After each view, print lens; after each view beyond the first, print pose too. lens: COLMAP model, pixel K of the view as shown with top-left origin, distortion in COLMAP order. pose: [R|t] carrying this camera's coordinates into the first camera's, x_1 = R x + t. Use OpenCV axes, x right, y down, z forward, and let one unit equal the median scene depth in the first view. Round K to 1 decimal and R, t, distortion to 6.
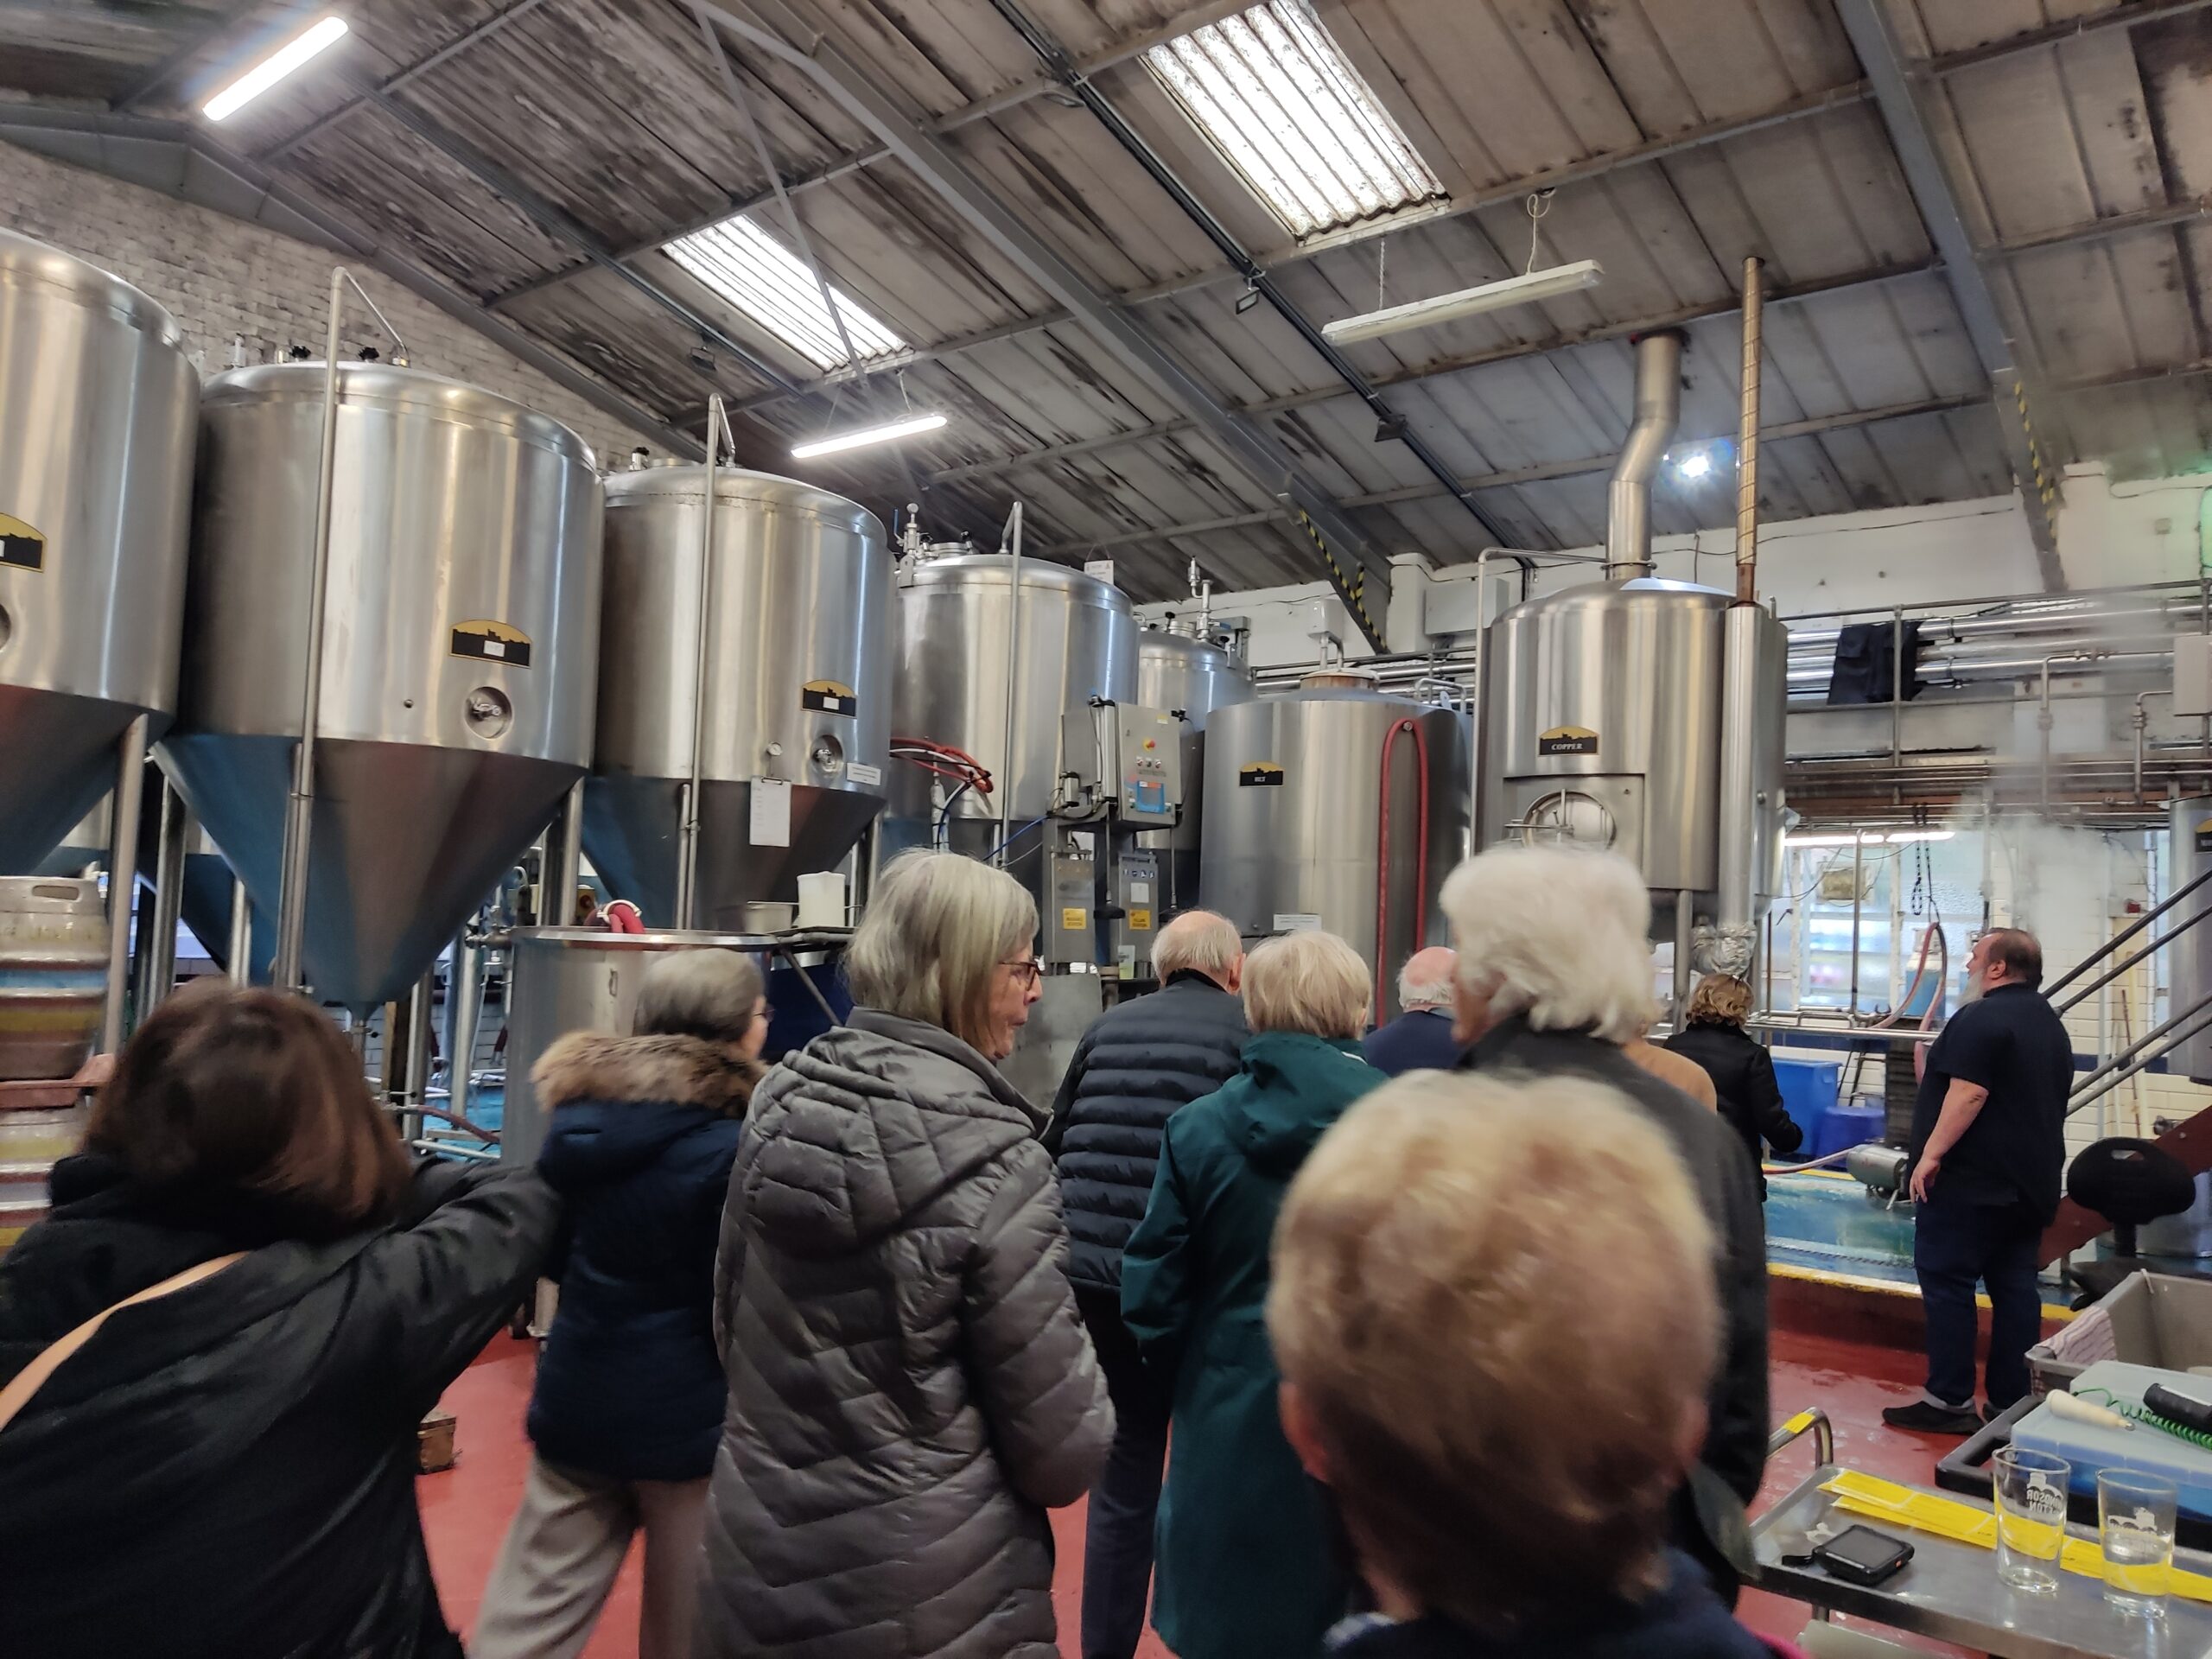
lens RADIAL K [[1651.7, 0, 1103.0], [0, 1651.7, 841.1], [0, 0, 1]] dist [0.089499, -0.107516]
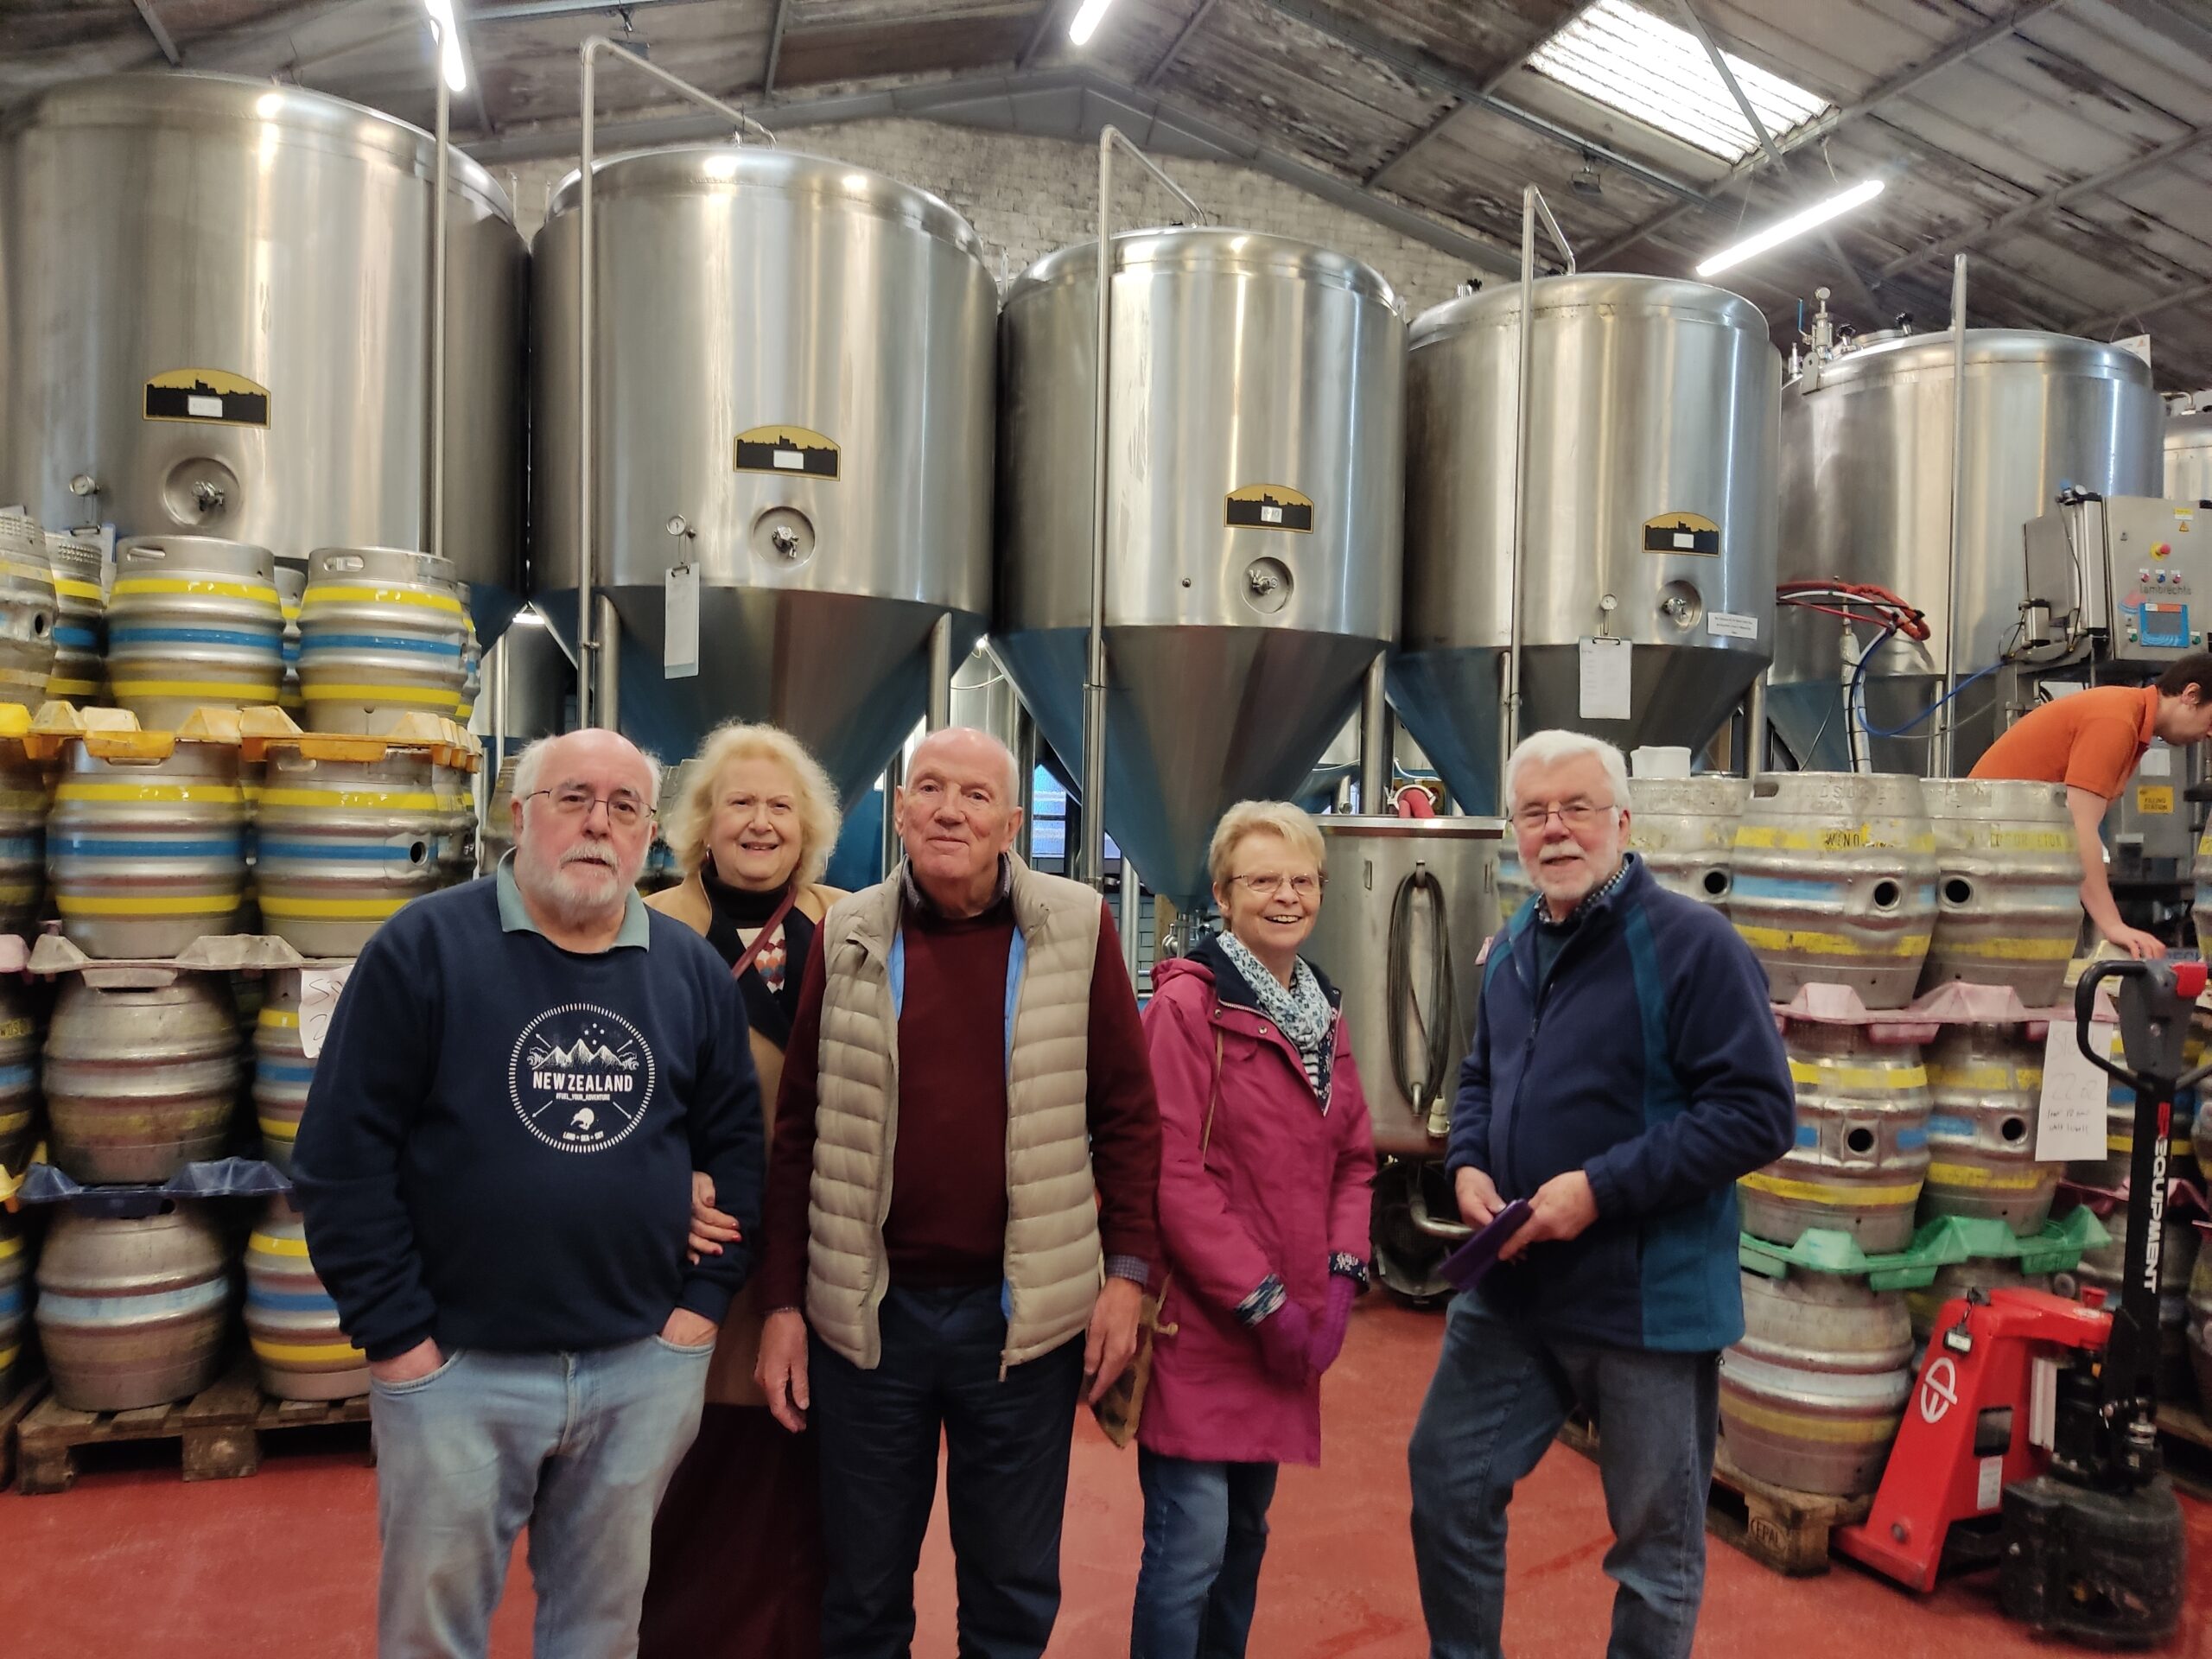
lens RADIAL K [[1651.7, 0, 1103.0], [0, 1651.7, 841.1], [0, 0, 1]] dist [0.089499, -0.107516]
pose [[0.834922, -0.012726, -0.550221, 0.035472], [0.042099, 0.998280, 0.040792, 0.014254], [0.548756, -0.057222, 0.834022, 0.108816]]
